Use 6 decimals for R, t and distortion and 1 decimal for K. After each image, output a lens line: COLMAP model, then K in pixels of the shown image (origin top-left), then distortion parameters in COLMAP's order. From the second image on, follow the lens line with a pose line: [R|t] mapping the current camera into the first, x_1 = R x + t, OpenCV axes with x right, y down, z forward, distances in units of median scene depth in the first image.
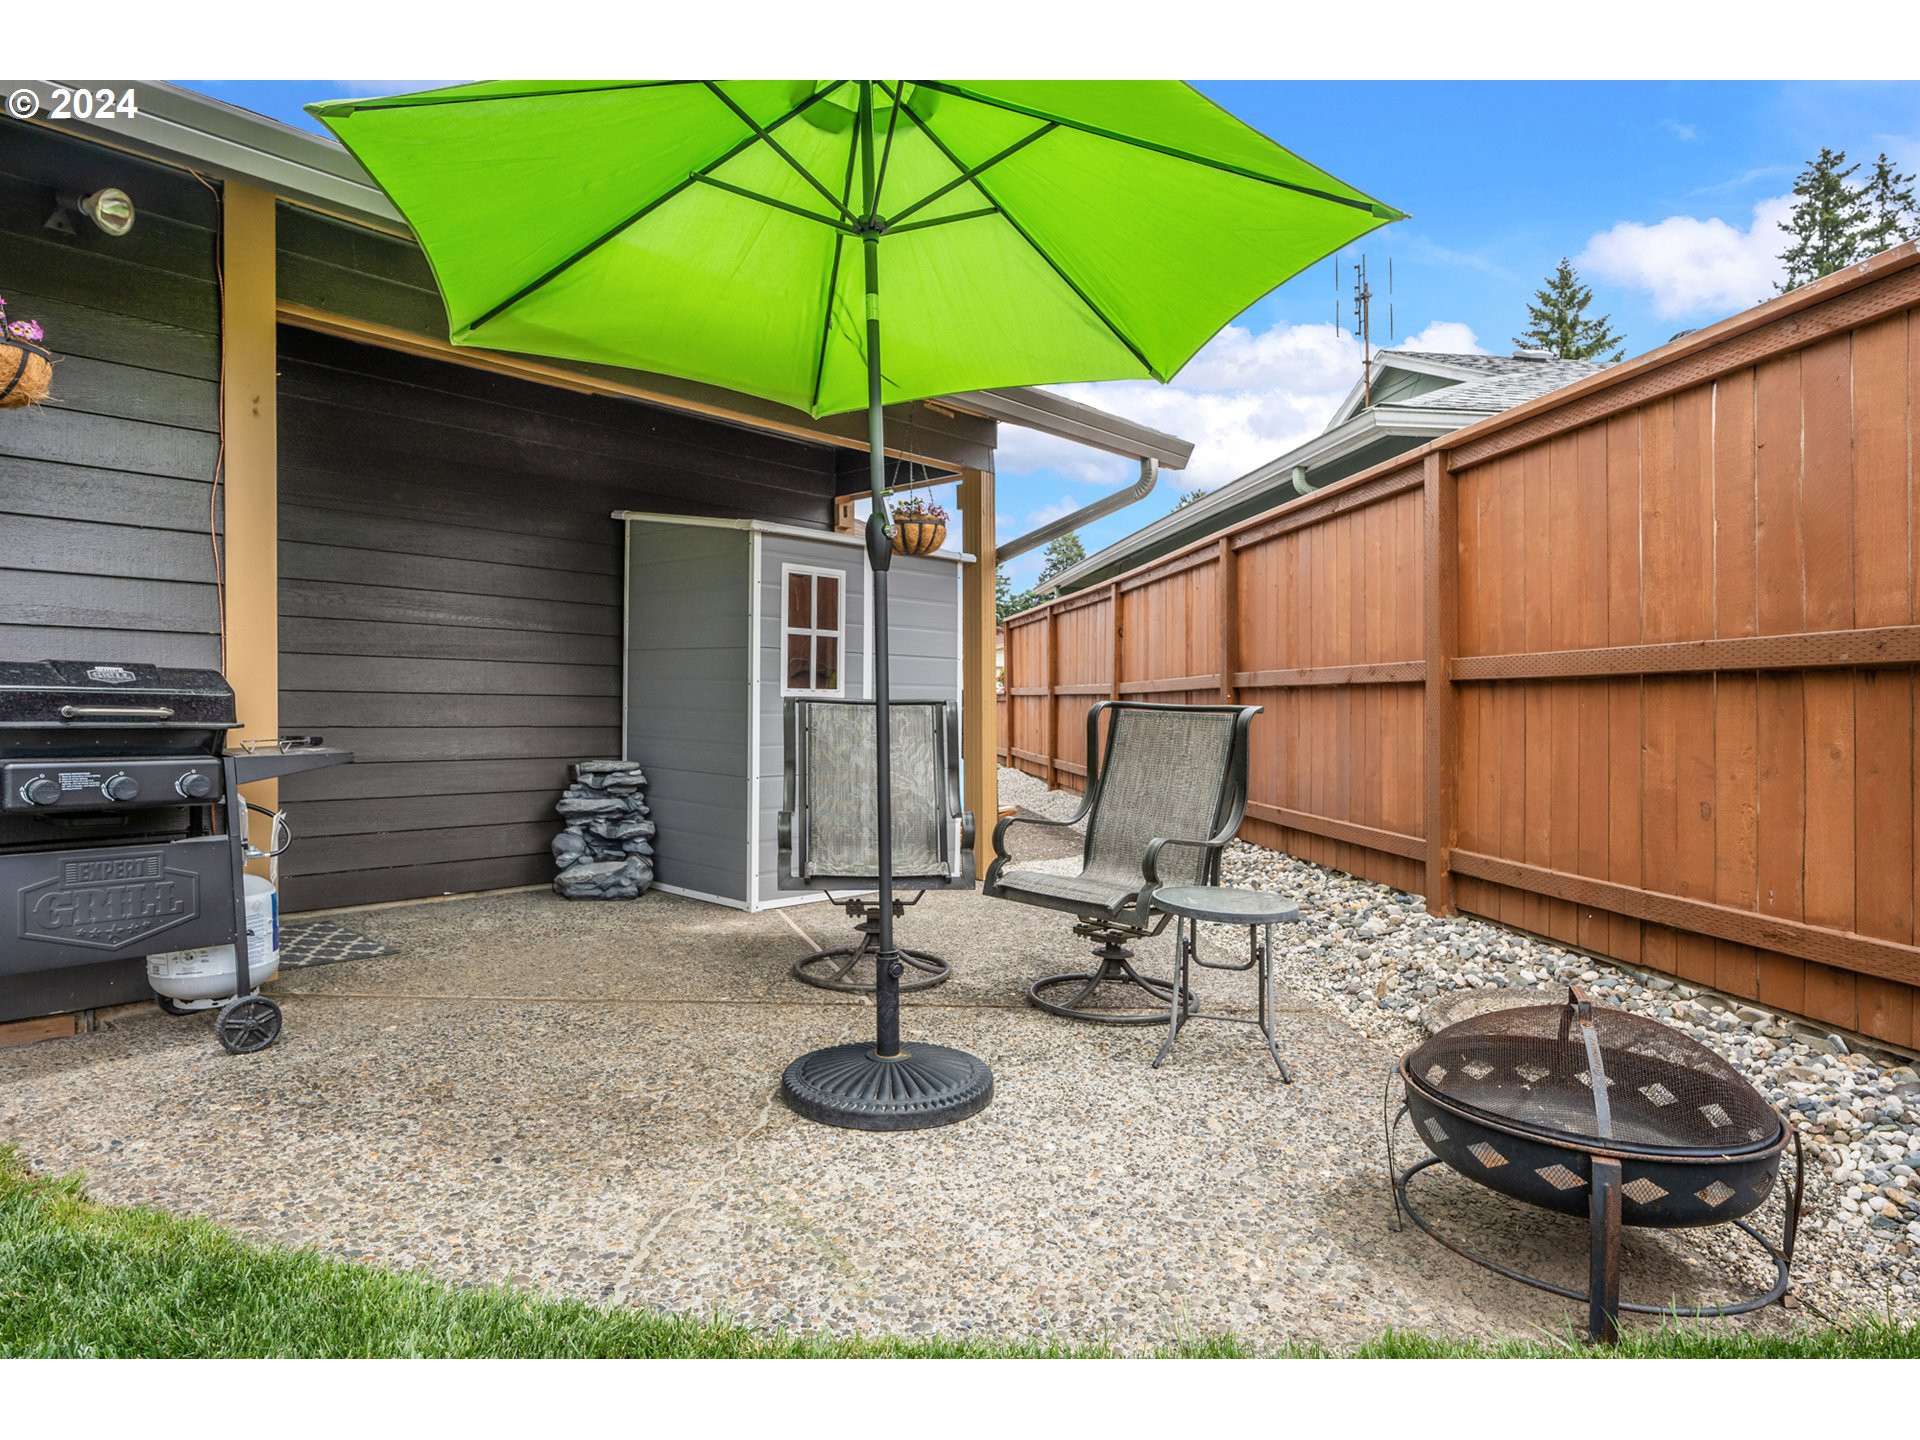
lens RADIAL K [[794.0, 0, 957.2], [0, 794.0, 713.8], [0, 0, 1]] dist [0.000994, -0.000290]
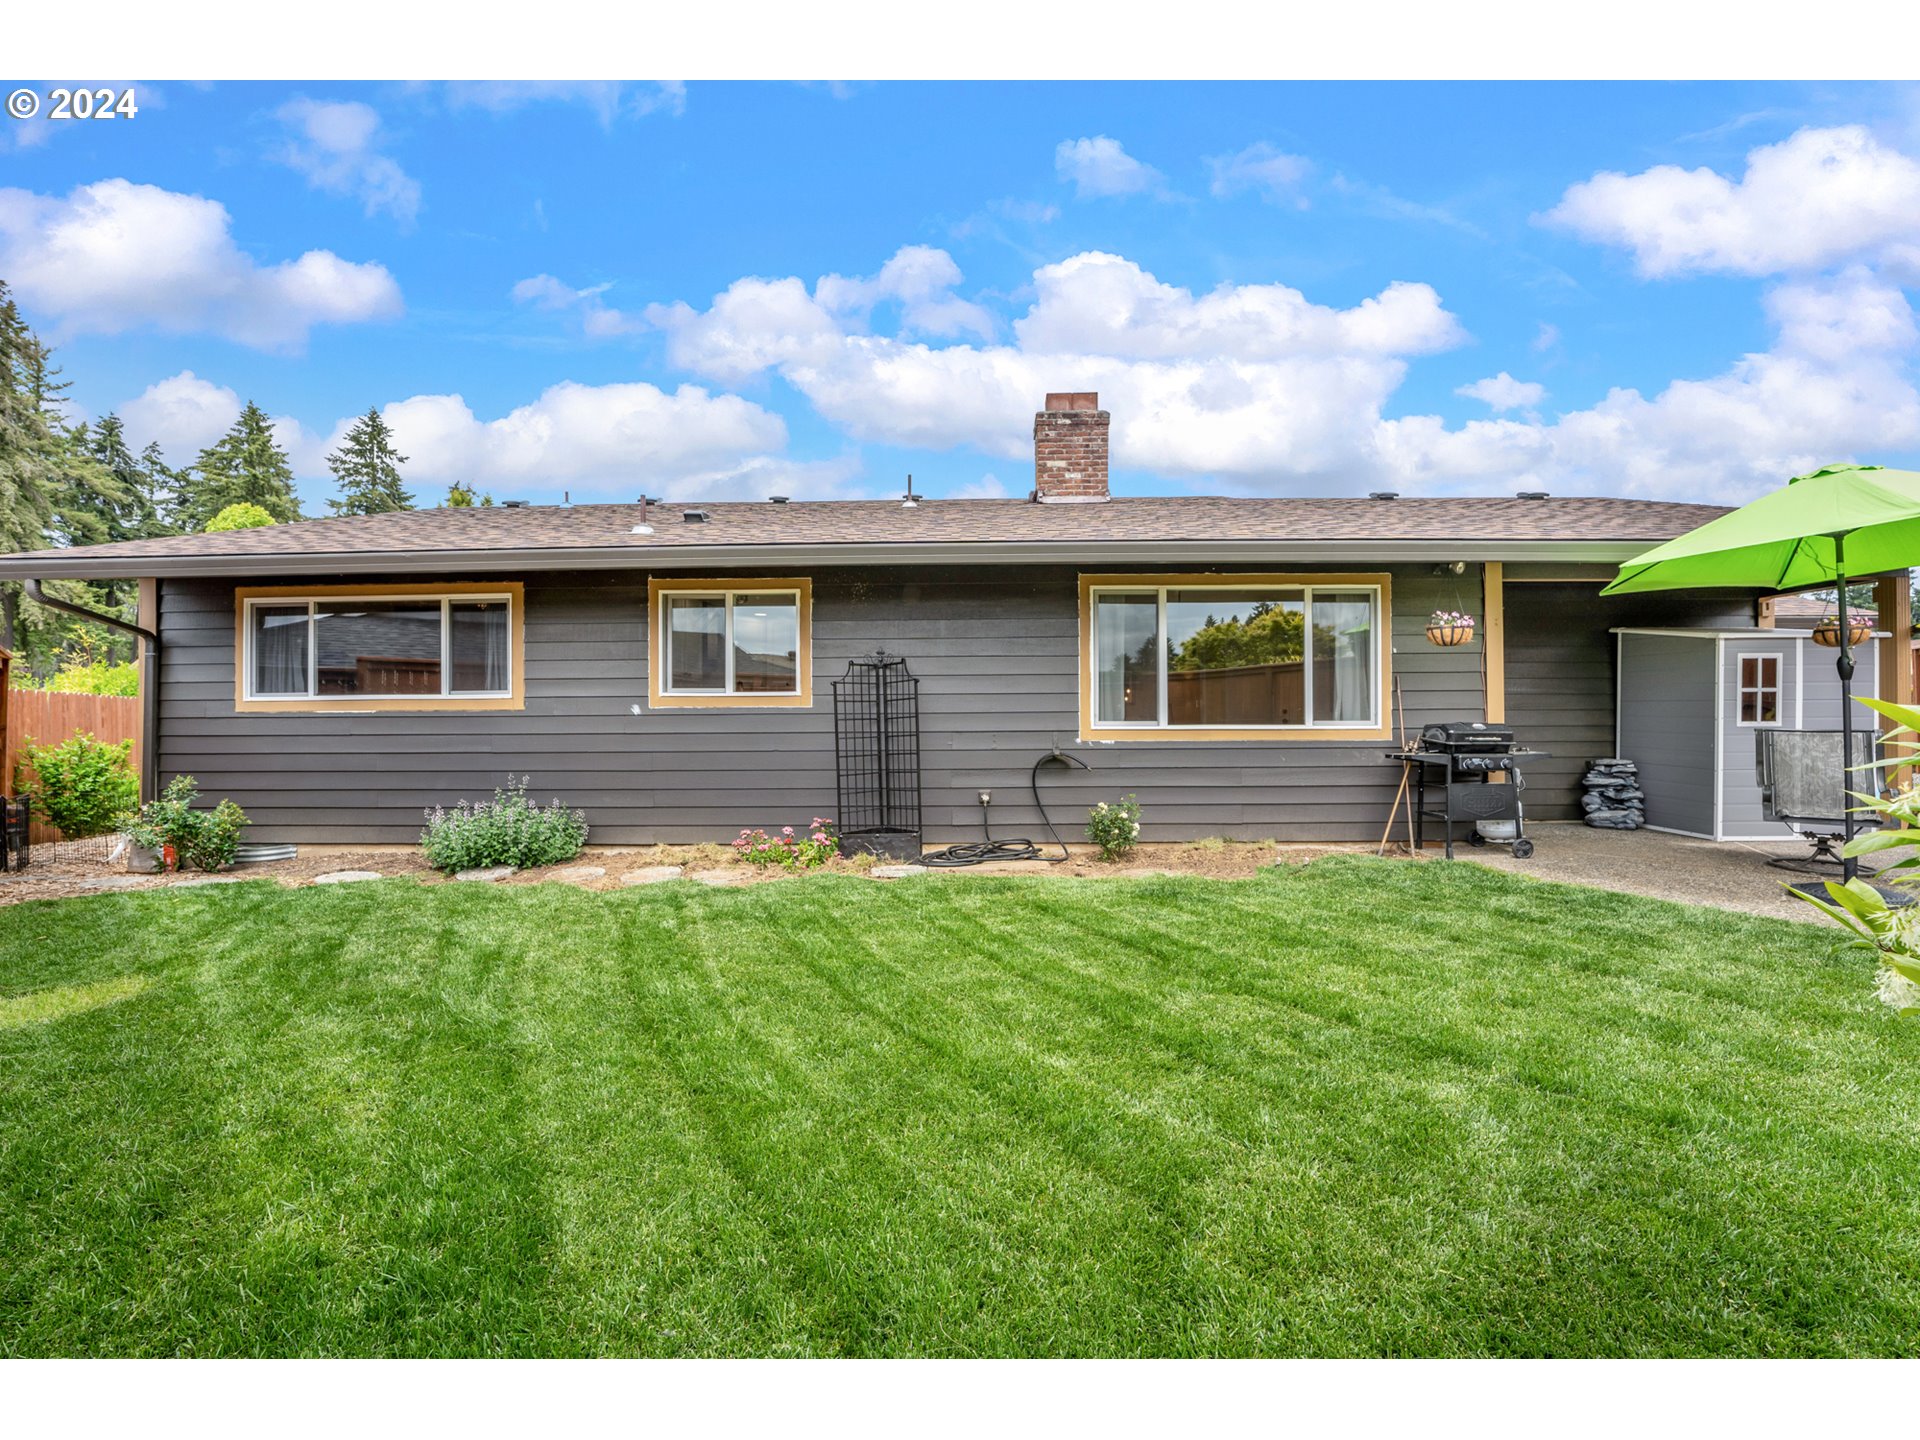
lens RADIAL K [[800.1, 0, 1012.4], [0, 800.1, 726.3], [0, 0, 1]] dist [0.001201, -0.000372]
pose [[0.713208, -0.003799, -0.700942, -0.116075], [0.003648, 0.999992, -0.001708, -0.023866], [0.700943, -0.001339, 0.713216, -1.444206]]
